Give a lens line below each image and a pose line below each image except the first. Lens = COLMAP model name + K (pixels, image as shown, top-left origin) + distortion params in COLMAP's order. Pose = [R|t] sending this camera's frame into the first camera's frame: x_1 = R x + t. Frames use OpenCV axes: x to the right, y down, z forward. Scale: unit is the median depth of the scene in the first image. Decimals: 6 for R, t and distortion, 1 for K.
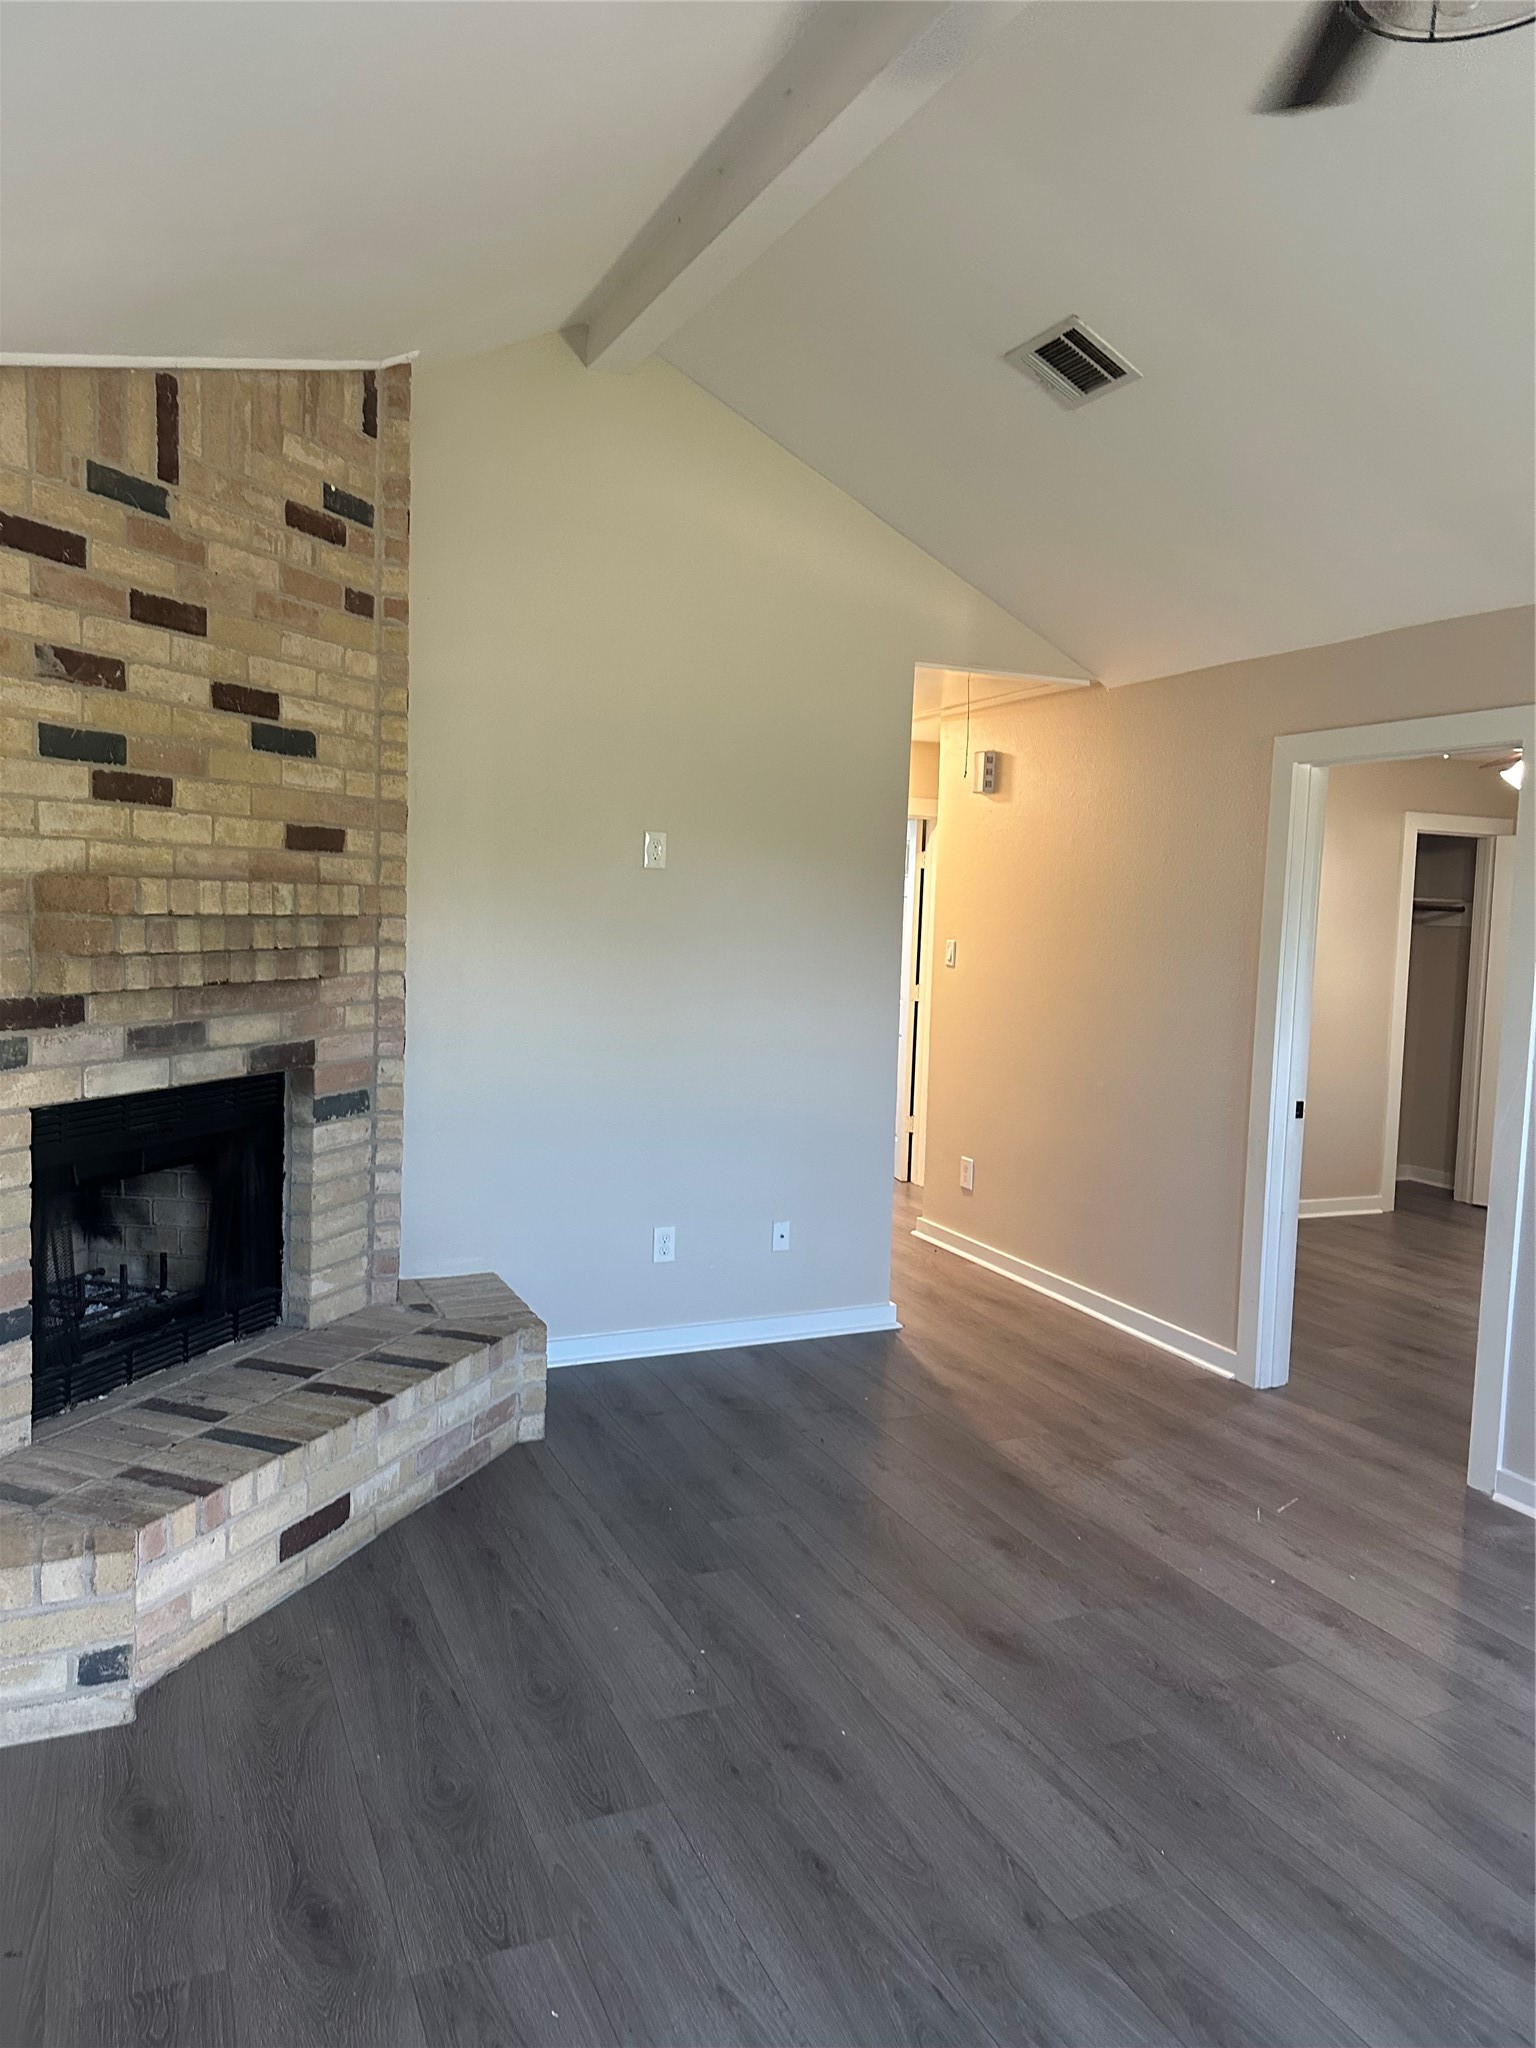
lens RADIAL K [[1446.9, 0, 772.7], [0, 1446.9, 1025.2], [0, 0, 1]] dist [0.000482, -0.016502]
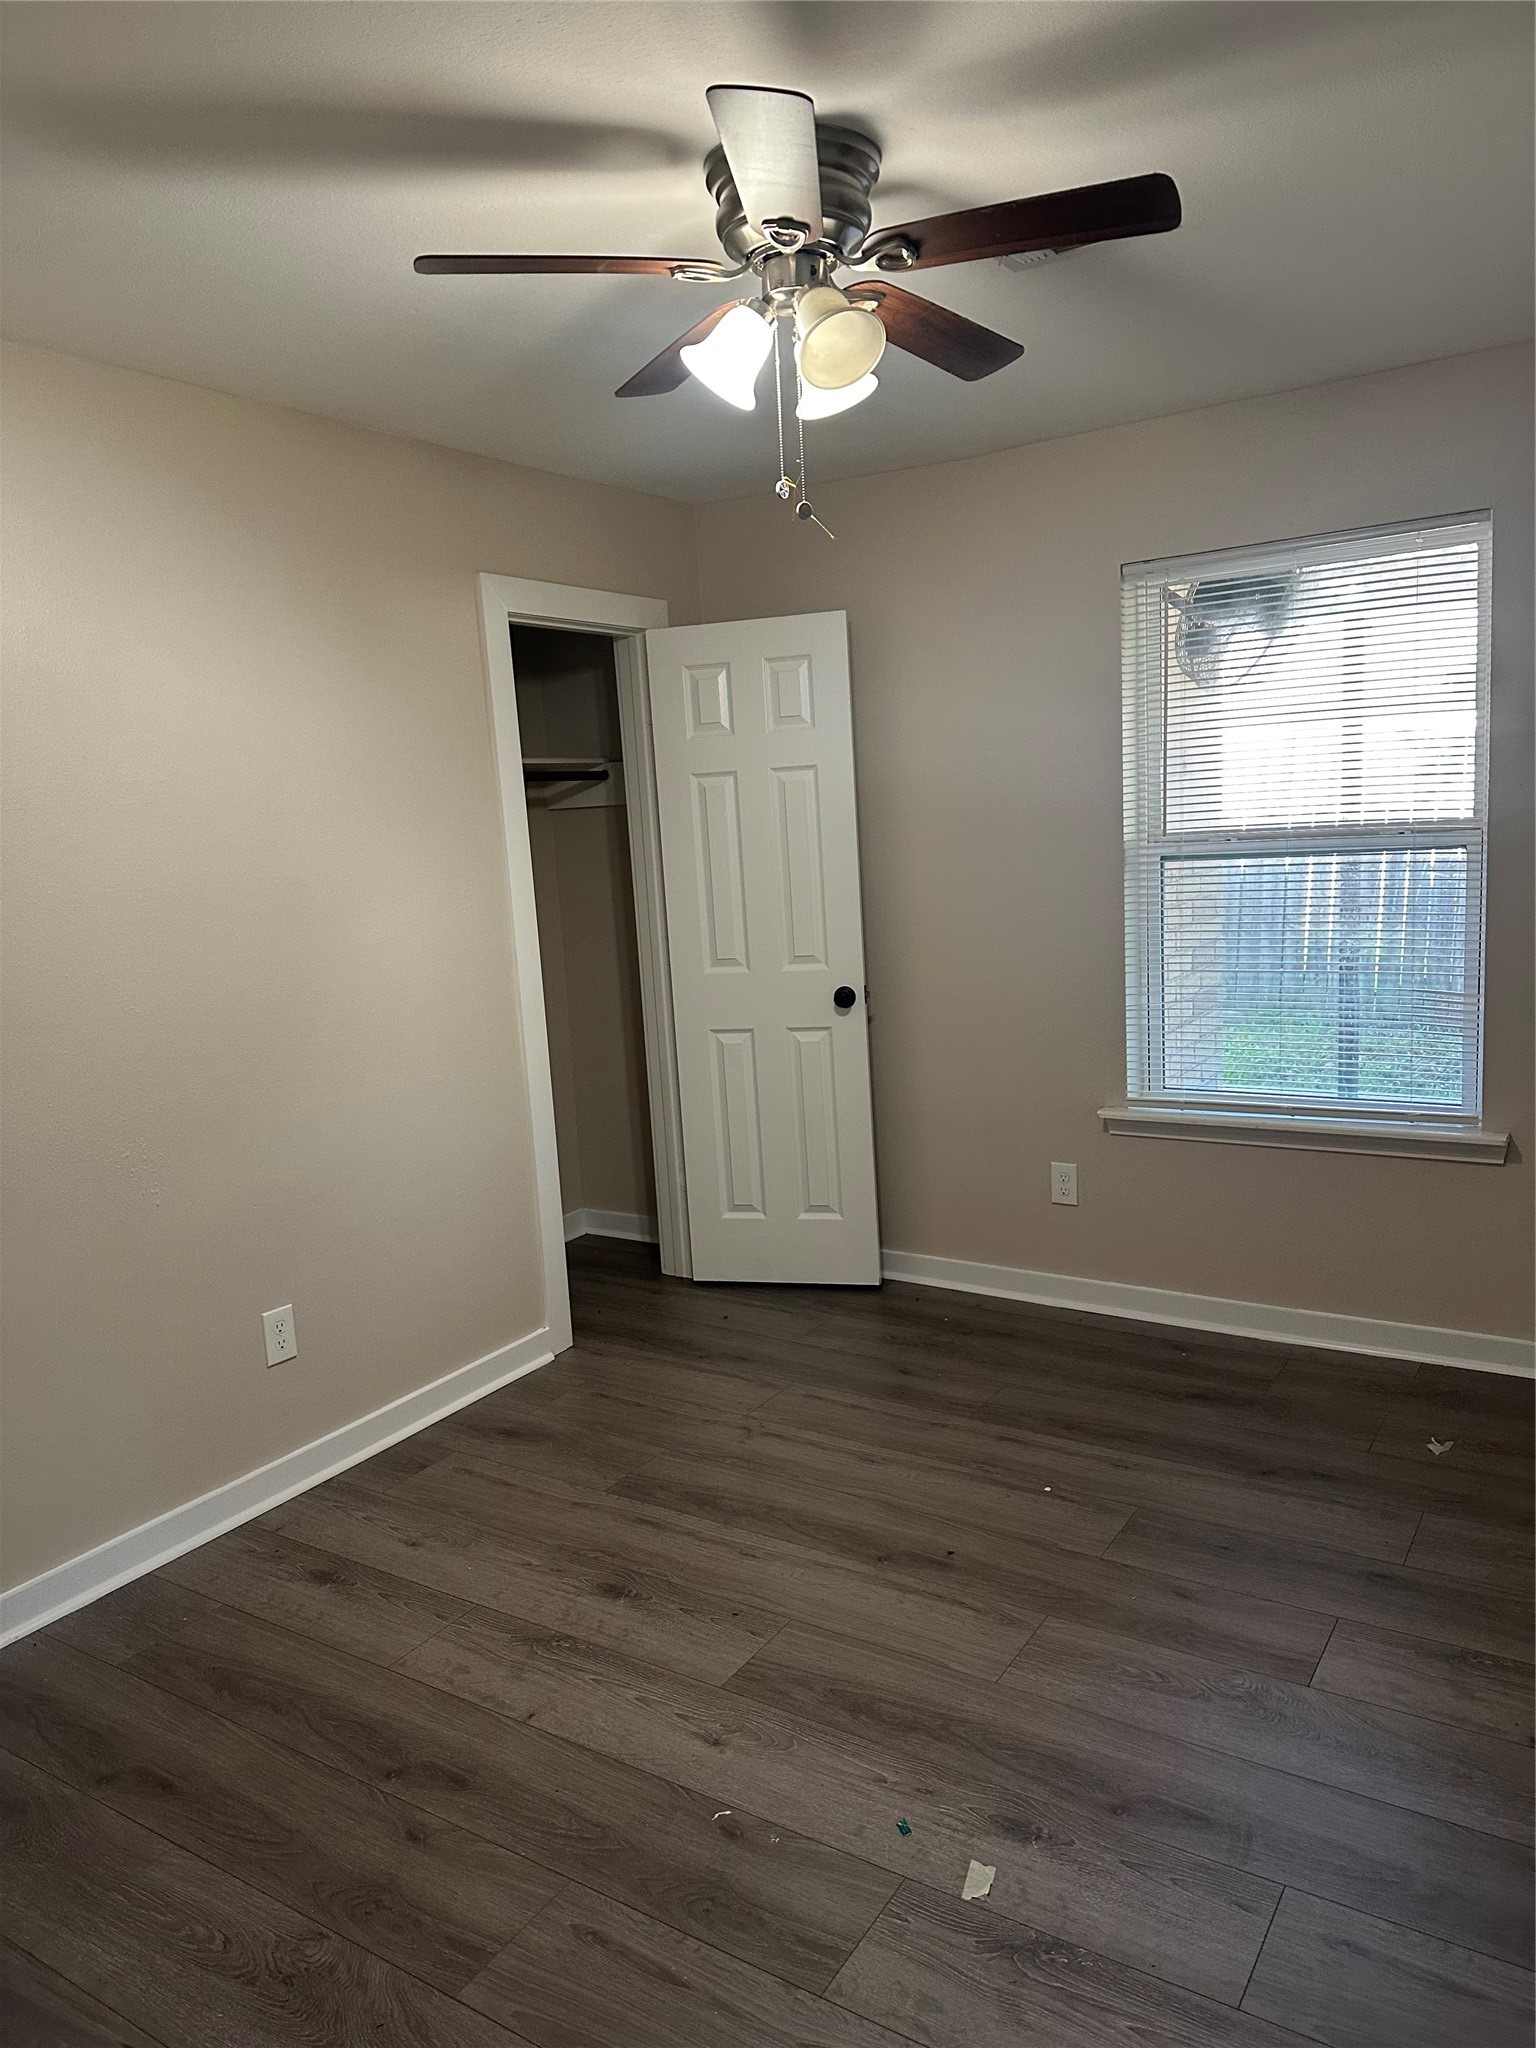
lens RADIAL K [[1446.9, 0, 760.0], [0, 1446.9, 1026.3], [0, 0, 1]] dist [0.000482, -0.016502]
pose [[0.835125, -0.170586, 0.522940, 0.217861], [0.132530, 0.985090, 0.109694, -0.037547], [-0.533856, -0.022303, 0.845281, 0.493953]]
